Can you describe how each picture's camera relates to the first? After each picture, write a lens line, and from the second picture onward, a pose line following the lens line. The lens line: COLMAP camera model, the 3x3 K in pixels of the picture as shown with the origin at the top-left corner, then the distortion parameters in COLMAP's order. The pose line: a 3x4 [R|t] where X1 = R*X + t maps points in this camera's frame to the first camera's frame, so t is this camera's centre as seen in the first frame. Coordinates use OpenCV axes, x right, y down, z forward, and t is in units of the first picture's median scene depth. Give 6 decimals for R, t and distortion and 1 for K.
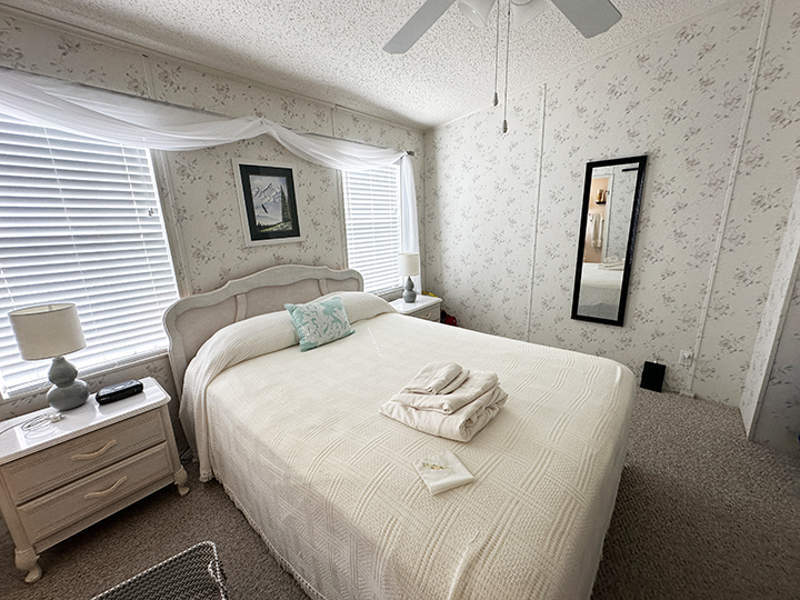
lens RADIAL K [[320.8, 0, 402.0], [0, 320.8, 299.8], [0, 0, 1]] dist [-0.000538, 0.000149]
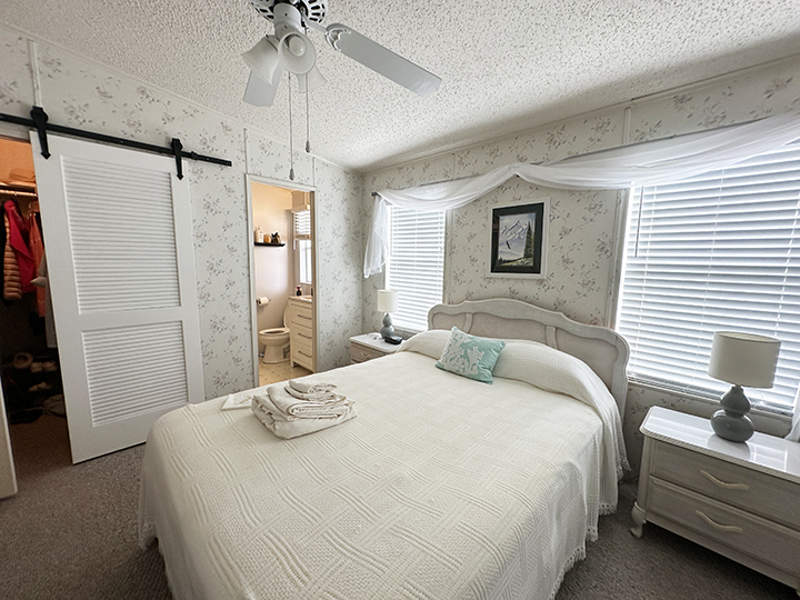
lens RADIAL K [[320.8, 0, 402.0], [0, 320.8, 299.8], [0, 0, 1]] dist [-0.000538, 0.000149]
pose [[-0.073855, 0.157775, -0.984709, 0.675017], [-0.254758, 0.951660, 0.171587, -0.198490], [0.964180, 0.263535, -0.030090, 0.722193]]
